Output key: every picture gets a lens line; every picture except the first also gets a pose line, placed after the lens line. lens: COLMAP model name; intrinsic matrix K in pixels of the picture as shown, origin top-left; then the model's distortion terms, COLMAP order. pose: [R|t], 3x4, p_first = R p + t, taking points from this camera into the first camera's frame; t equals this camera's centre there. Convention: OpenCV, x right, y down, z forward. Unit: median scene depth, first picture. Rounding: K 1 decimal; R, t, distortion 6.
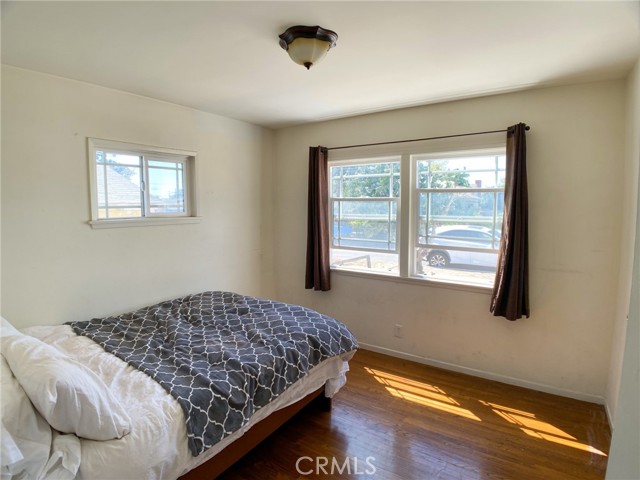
lens RADIAL K [[352.6, 0, 323.1], [0, 352.6, 236.2], [0, 0, 1]] dist [-0.066836, 0.003371]
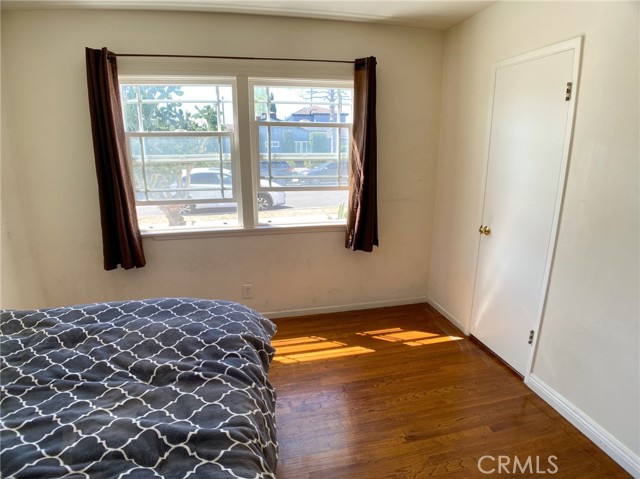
lens RADIAL K [[352.6, 0, 323.1], [0, 352.6, 235.7], [0, 0, 1]] dist [-0.066836, 0.003371]
pose [[0.688449, -0.182497, 0.701949, -0.295039], [0.061312, 0.979005, 0.194394, -0.024918], [-0.722689, -0.090793, 0.685185, 0.348798]]
